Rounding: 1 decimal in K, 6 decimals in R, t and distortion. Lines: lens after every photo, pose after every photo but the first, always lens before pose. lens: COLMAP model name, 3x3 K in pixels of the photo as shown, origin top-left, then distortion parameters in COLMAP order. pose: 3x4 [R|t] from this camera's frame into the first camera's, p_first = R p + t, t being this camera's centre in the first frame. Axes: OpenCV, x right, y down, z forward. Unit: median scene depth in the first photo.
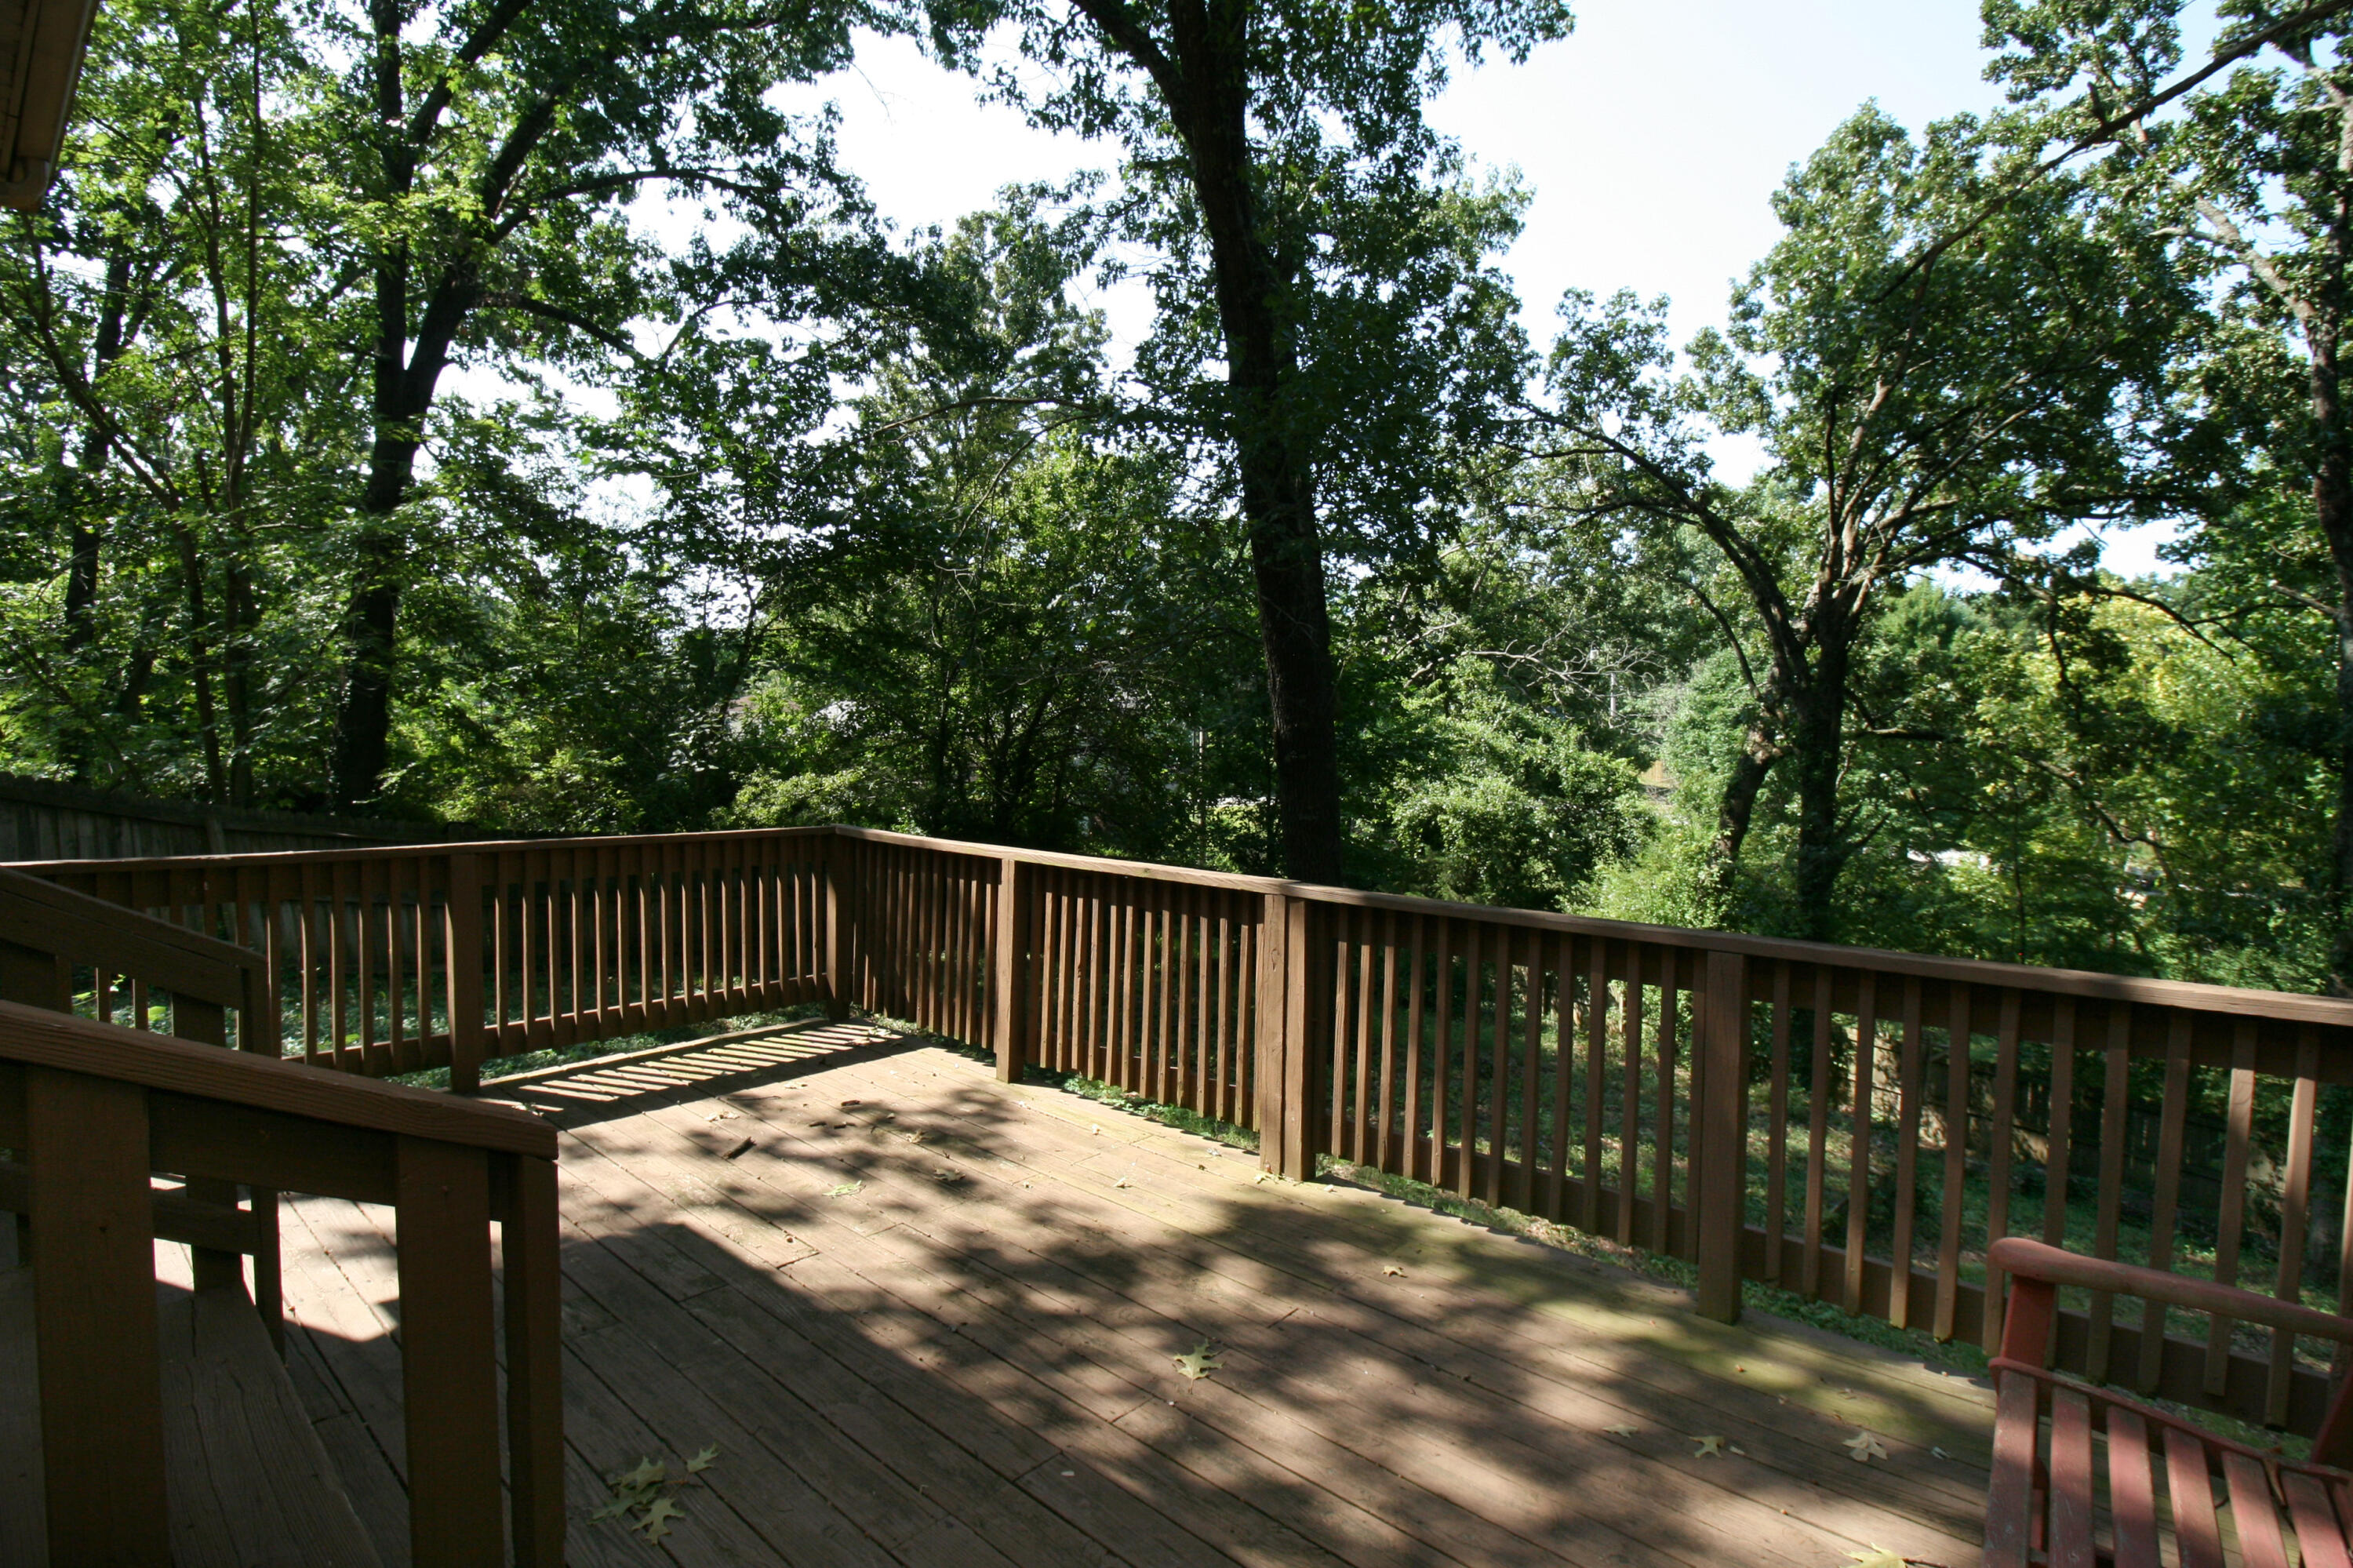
lens RADIAL K [[1069.9, 0, 1176.5], [0, 1069.9, 784.0], [0, 0, 1]] dist [0.000850, -0.000049]
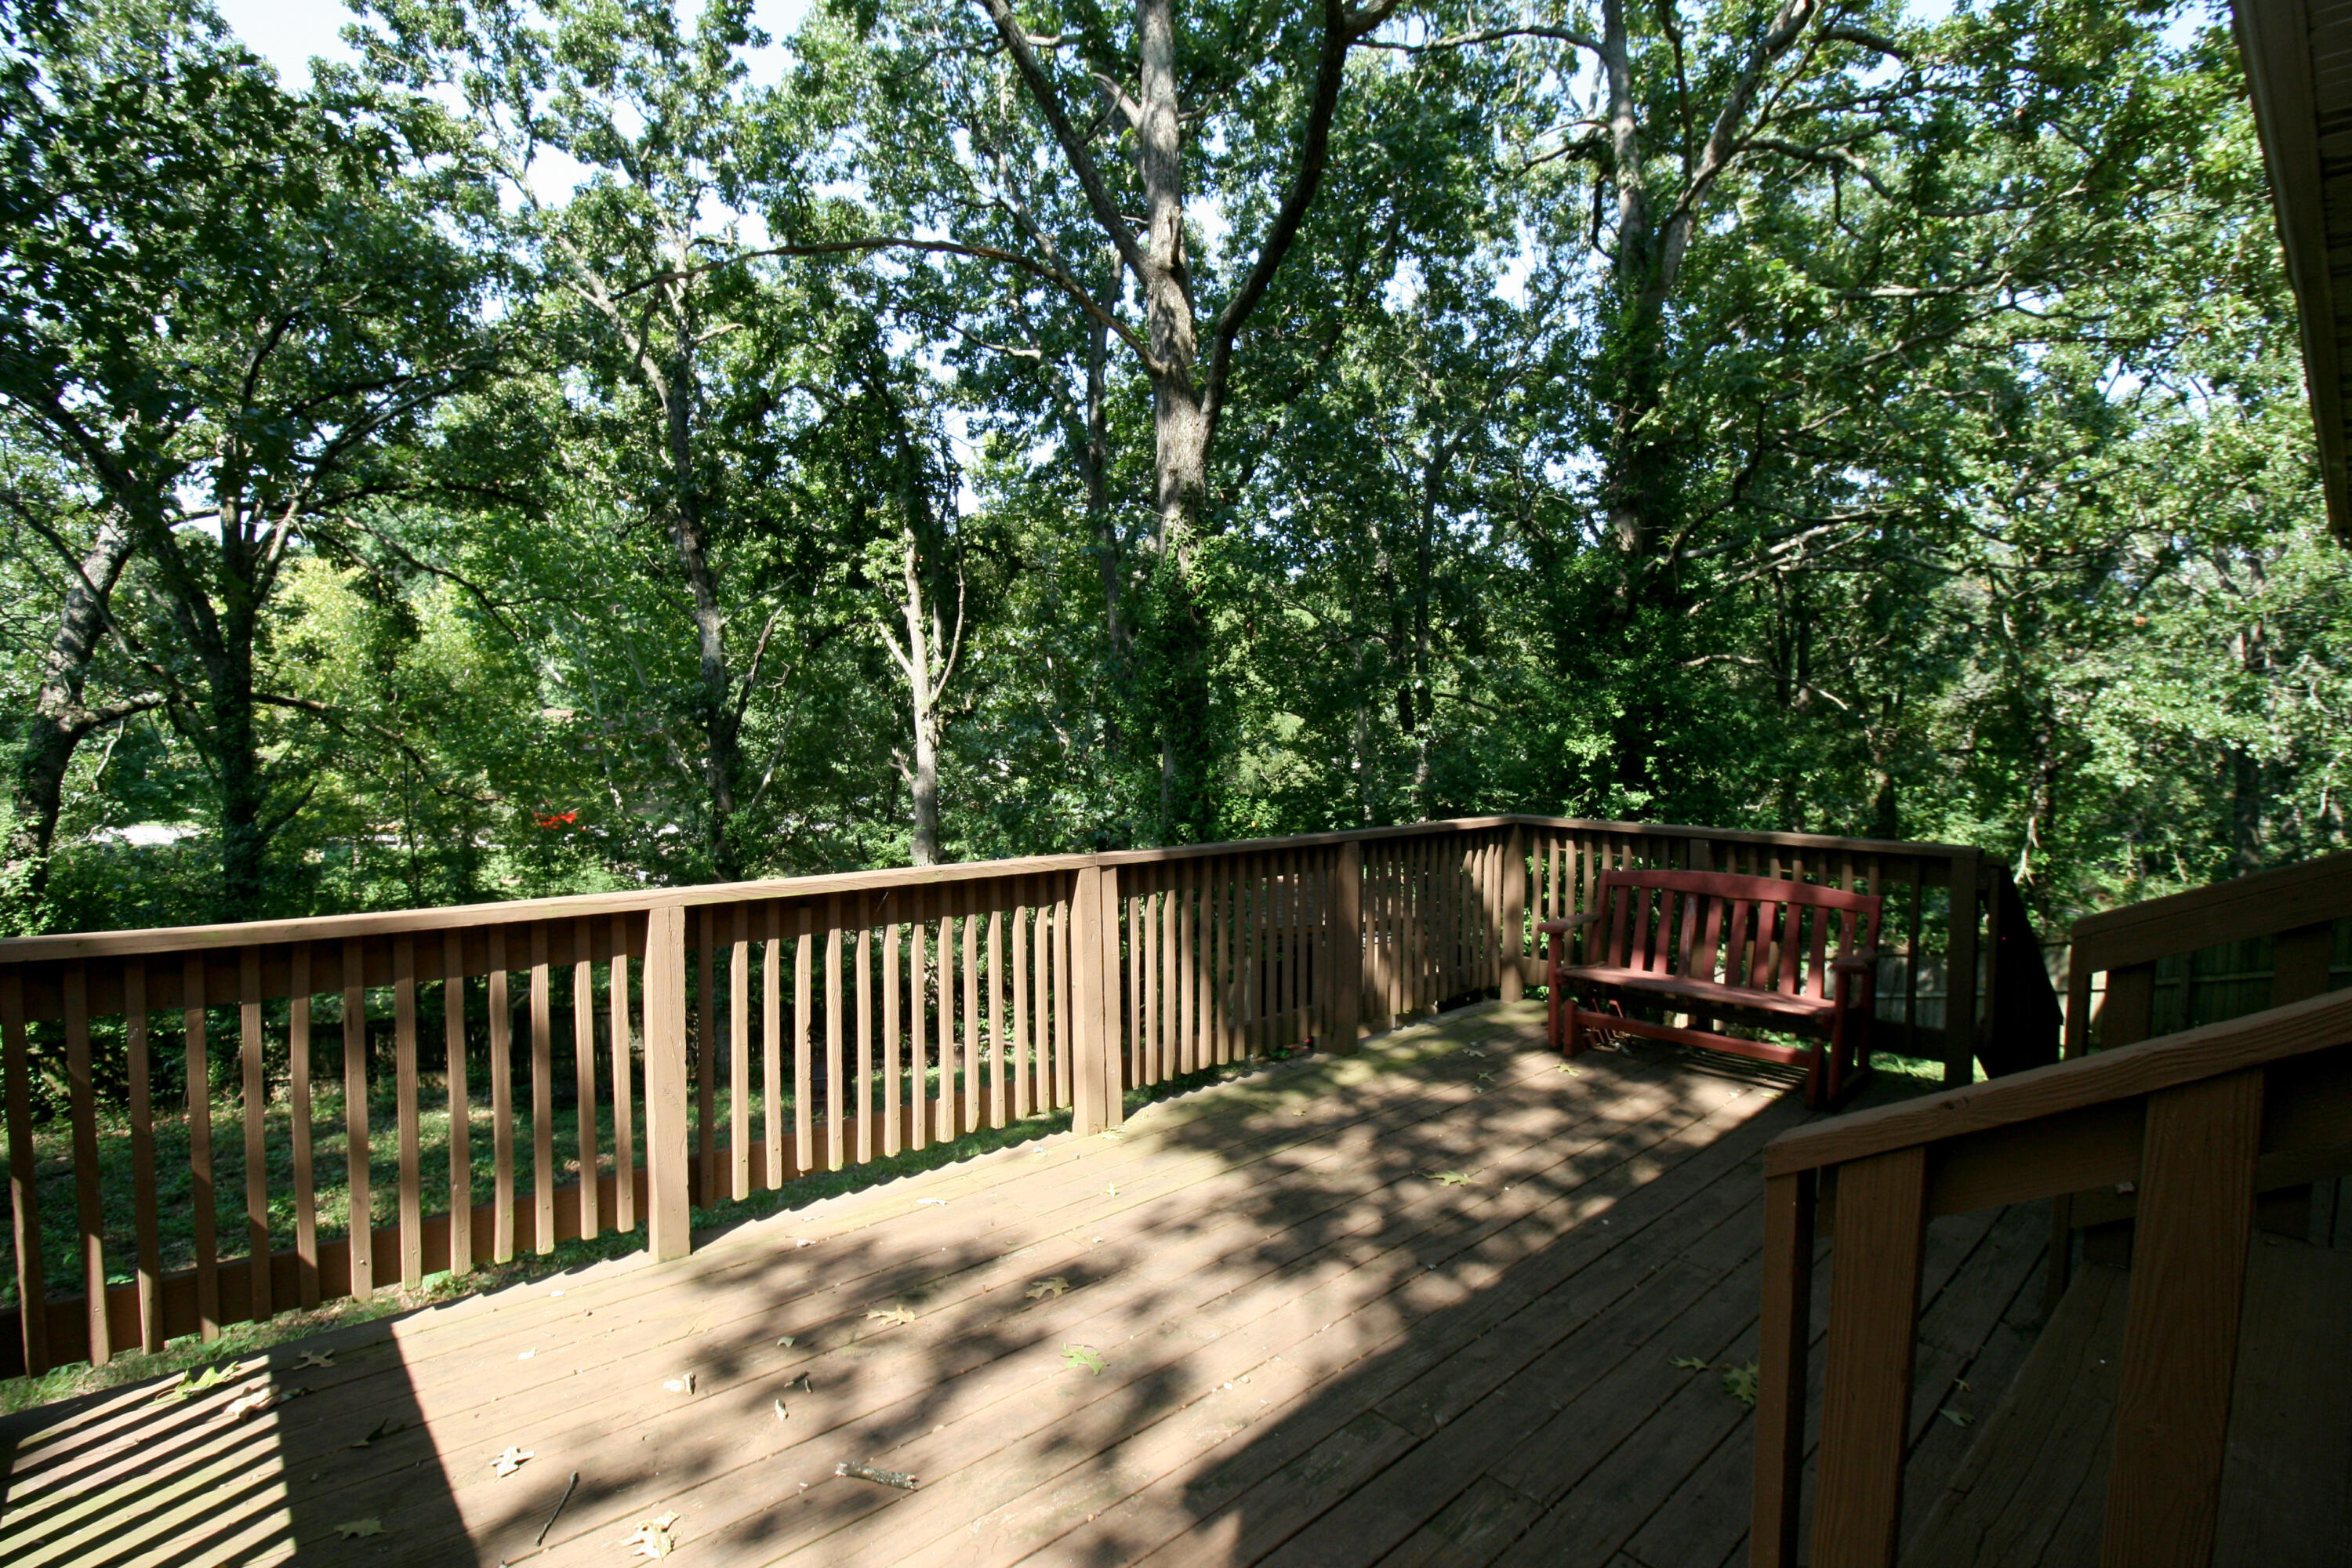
lens RADIAL K [[1040.6, 0, 1176.0], [0, 1040.6, 784.0], [0, 0, 1]] dist [-0.002502, 0.000165]
pose [[0.153915, -0.069085, 0.985666, -1.038751], [0.030788, 0.997404, 0.065100, -0.048961], [-0.987604, 0.020327, 0.155642, 0.877700]]
